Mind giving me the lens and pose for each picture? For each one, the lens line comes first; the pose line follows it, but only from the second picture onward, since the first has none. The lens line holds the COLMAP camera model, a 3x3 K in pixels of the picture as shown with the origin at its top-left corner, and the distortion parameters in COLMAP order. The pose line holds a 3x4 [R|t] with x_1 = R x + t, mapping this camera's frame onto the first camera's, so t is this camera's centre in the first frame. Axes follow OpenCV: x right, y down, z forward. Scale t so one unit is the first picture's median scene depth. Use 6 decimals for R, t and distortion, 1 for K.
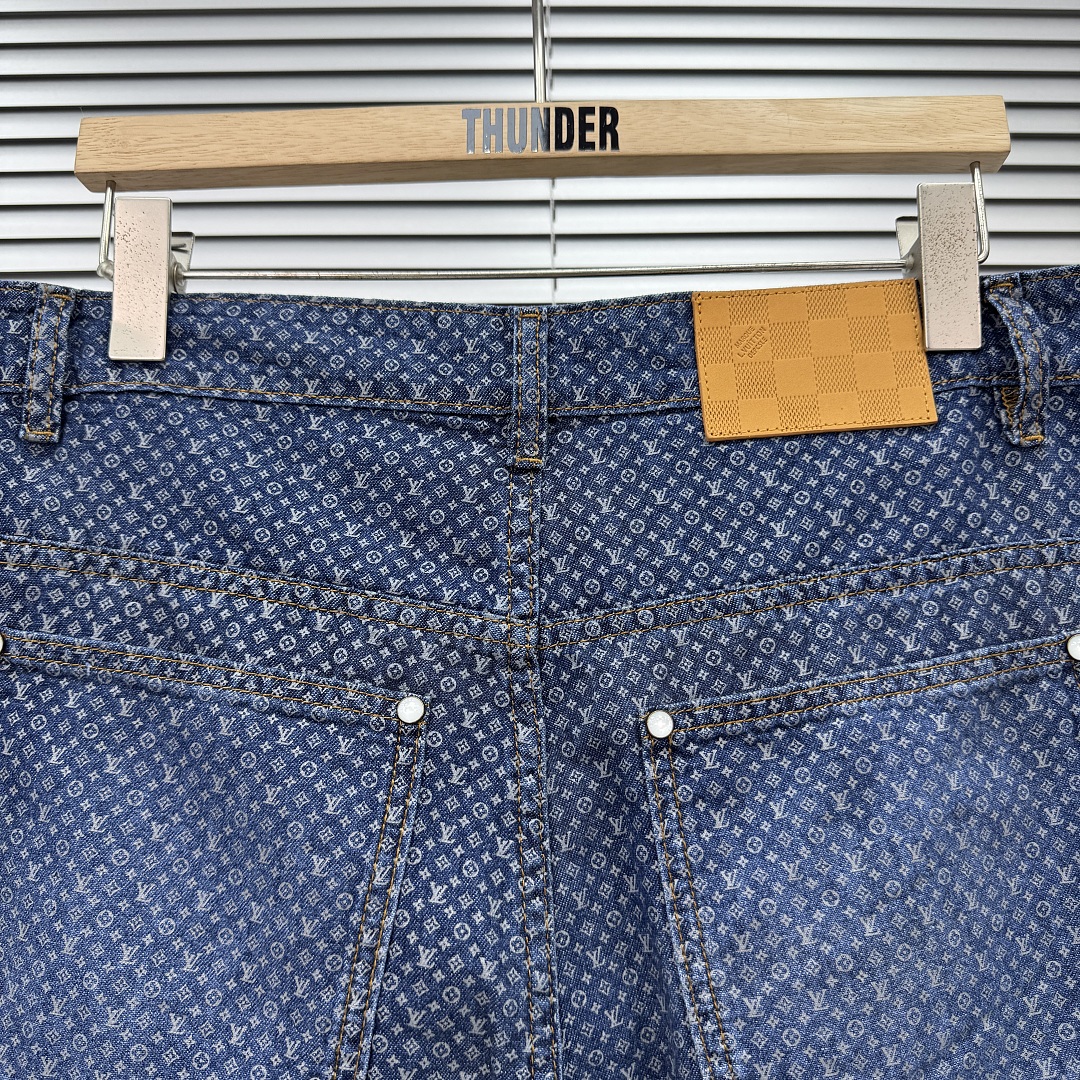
lens RADIAL K [[1016.1, 0, 542.6], [0, 1016.1, 564.2], [0, 0, 1]] dist [0.118043, -0.344442]
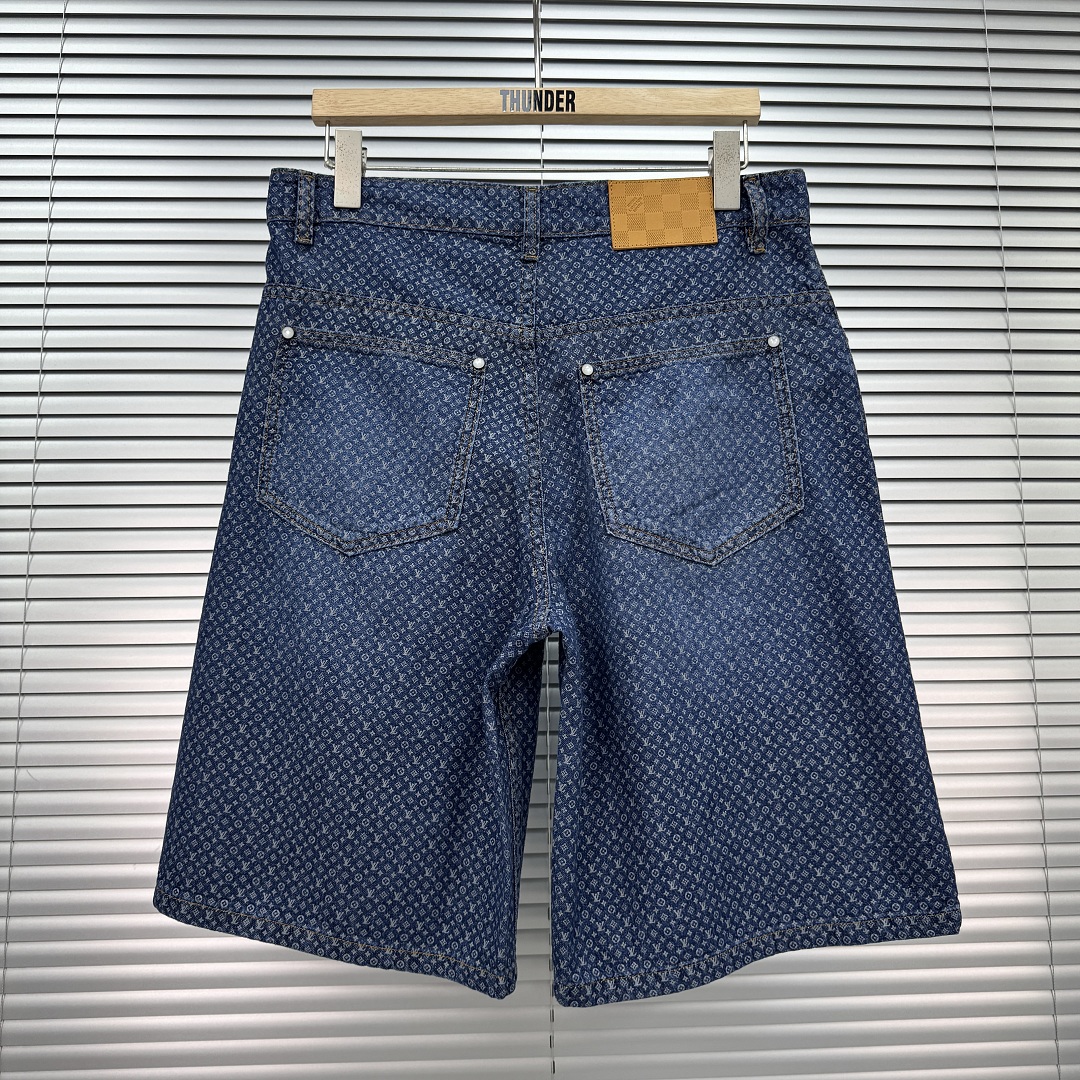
lens RADIAL K [[1016.1, 0, 542.6], [0, 1016.1, 564.2], [0, 0, 1]] dist [0.118043, -0.344442]
pose [[0.999615, 0.012338, 0.024841, -0.035731], [-0.013651, 0.998480, 0.053400, 0.443365], [-0.024145, -0.053719, 0.998264, -1.237395]]
